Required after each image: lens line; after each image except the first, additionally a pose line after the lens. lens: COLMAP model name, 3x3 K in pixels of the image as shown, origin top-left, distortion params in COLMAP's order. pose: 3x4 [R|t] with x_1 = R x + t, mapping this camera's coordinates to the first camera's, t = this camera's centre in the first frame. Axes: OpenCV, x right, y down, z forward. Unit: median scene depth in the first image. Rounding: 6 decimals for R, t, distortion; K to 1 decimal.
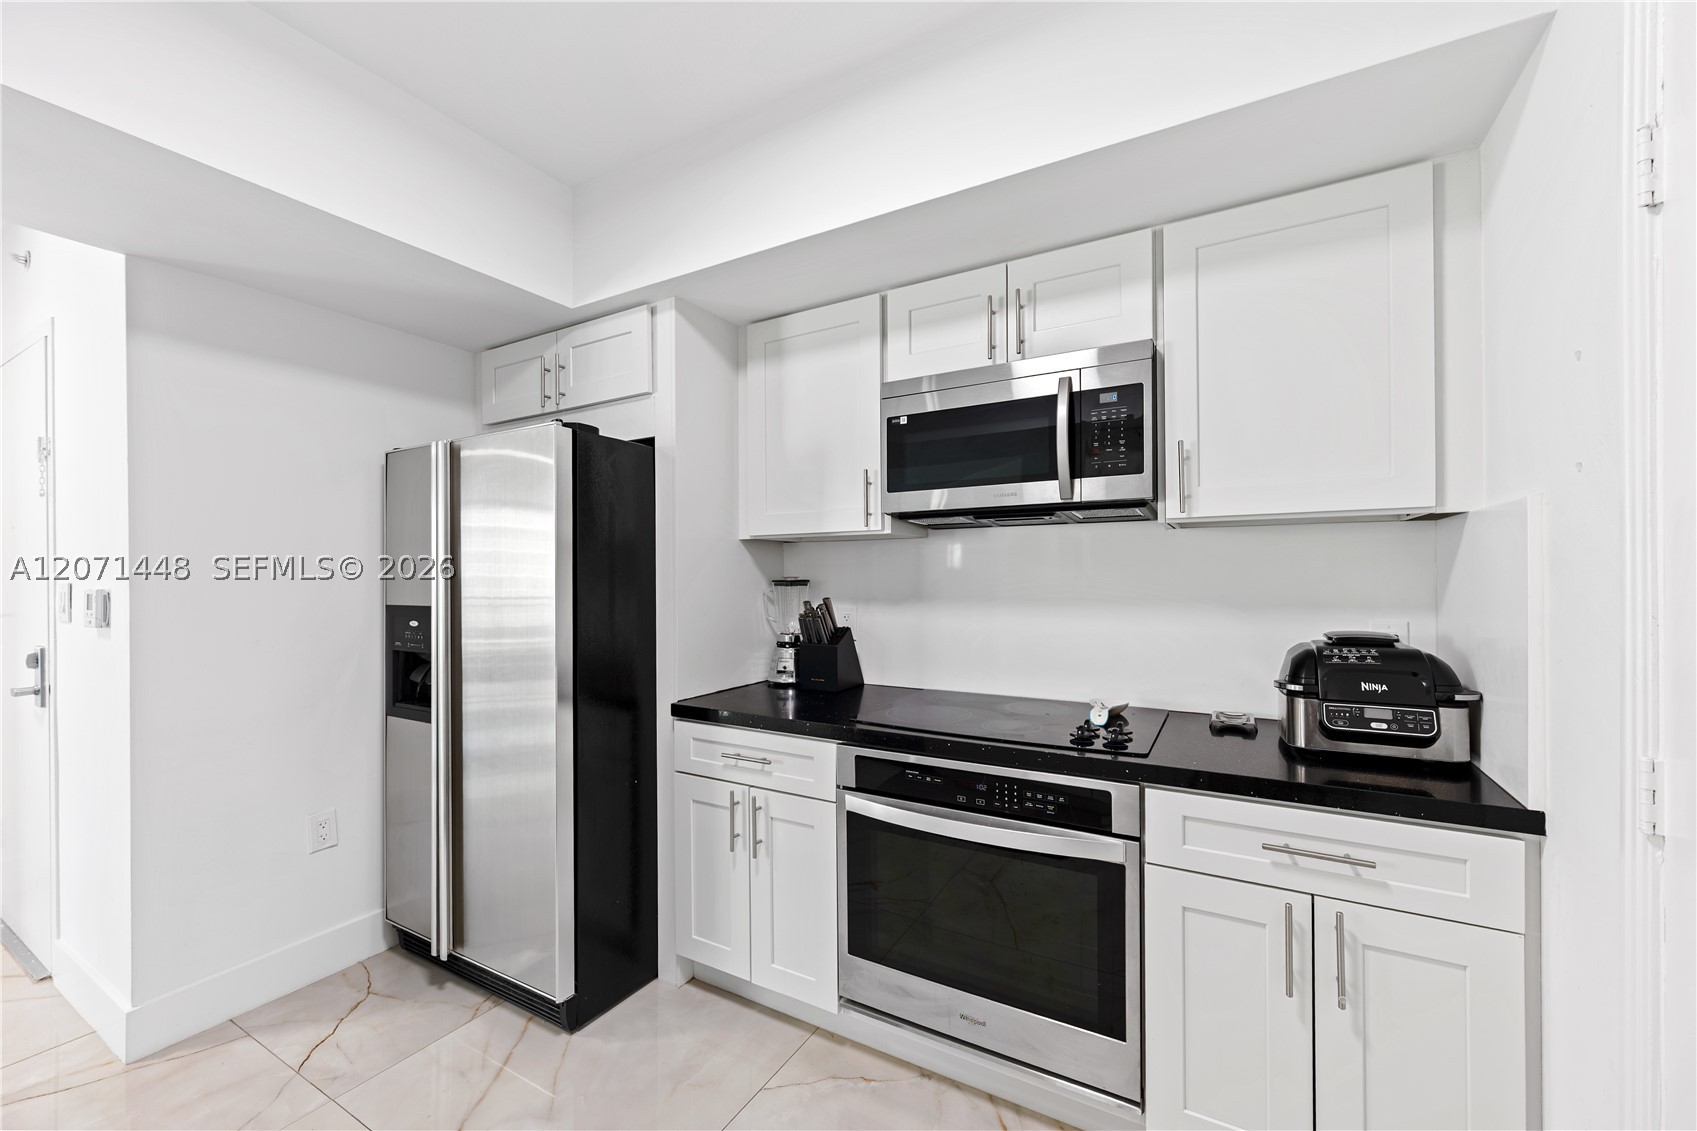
lens RADIAL K [[679.6, 0, 840.4], [0, 679.6, 567.5], [0, 0, 1]] dist [0.001550, 0.000148]
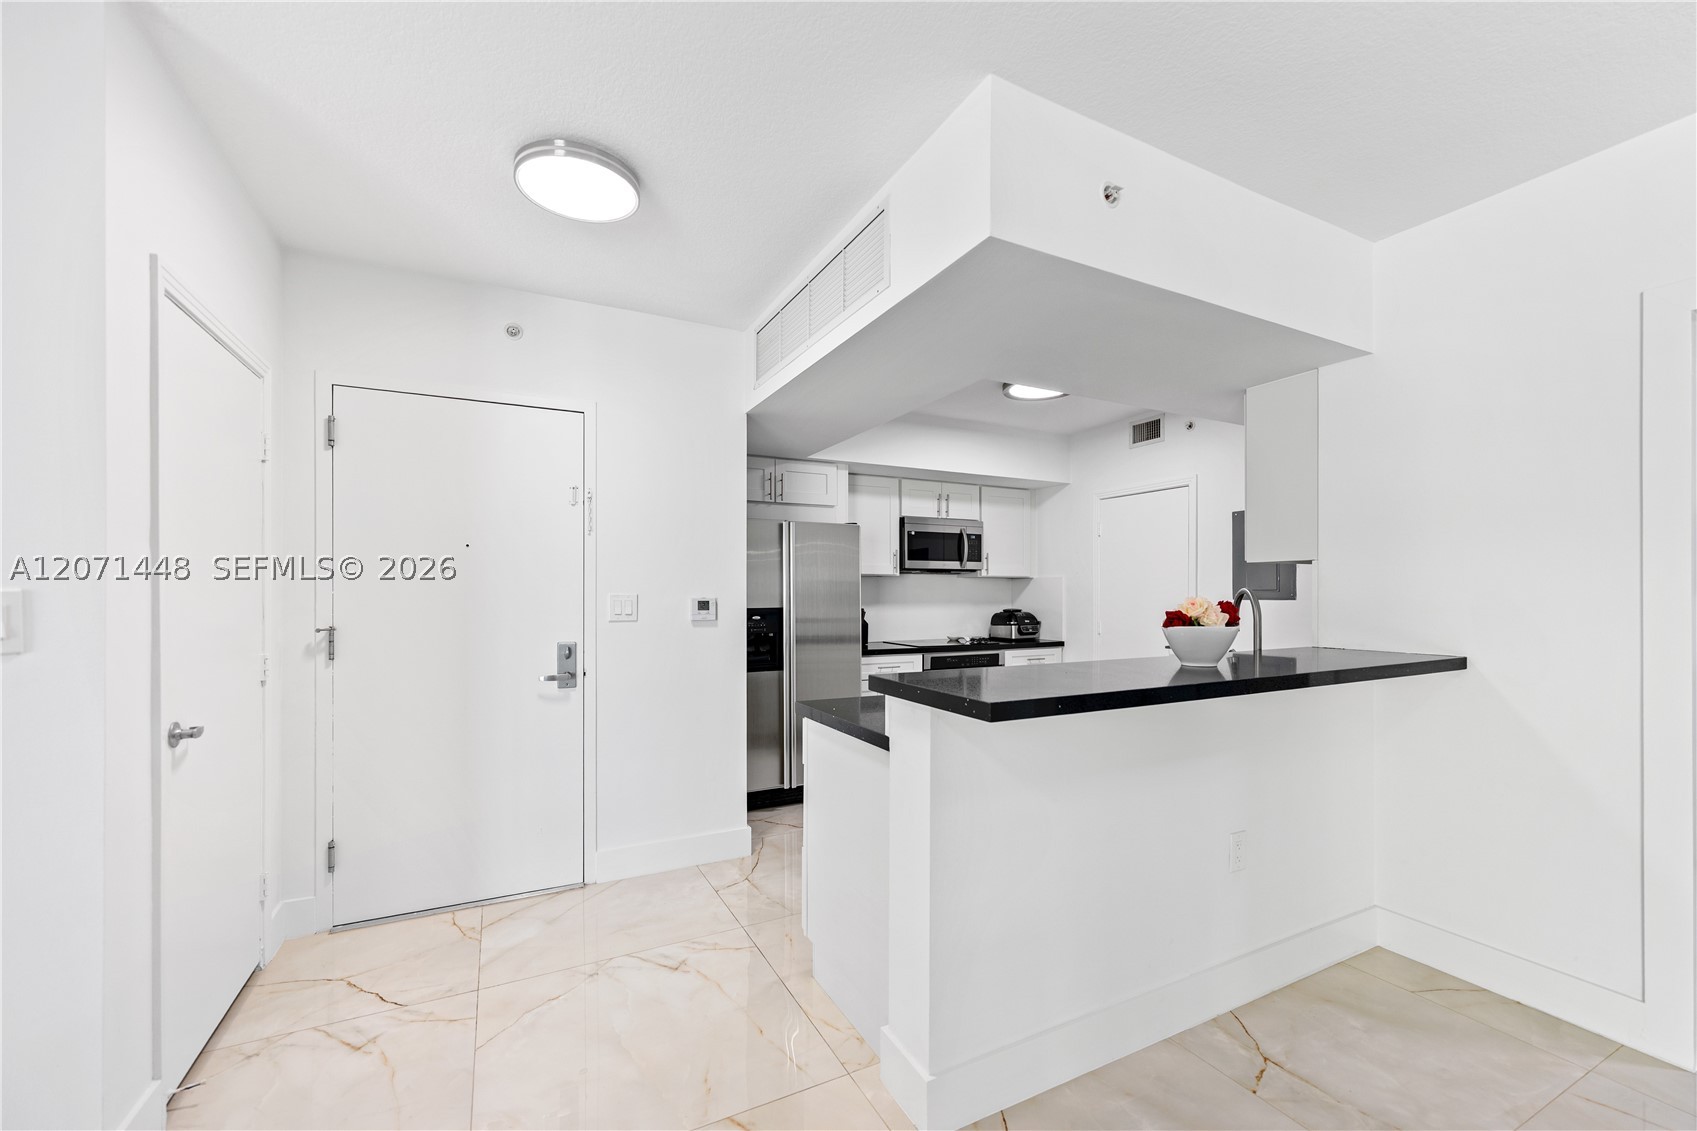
lens RADIAL K [[678.8, 0, 845.3], [0, 678.8, 589.7], [0, 0, 1]] dist [0.001187, 0.000149]
pose [[0.542251, 0.012265, 0.840127, -2.480278], [-0.007833, 0.999924, -0.009543, 0.029250], [-0.840180, -0.001406, 0.542306, -0.208755]]
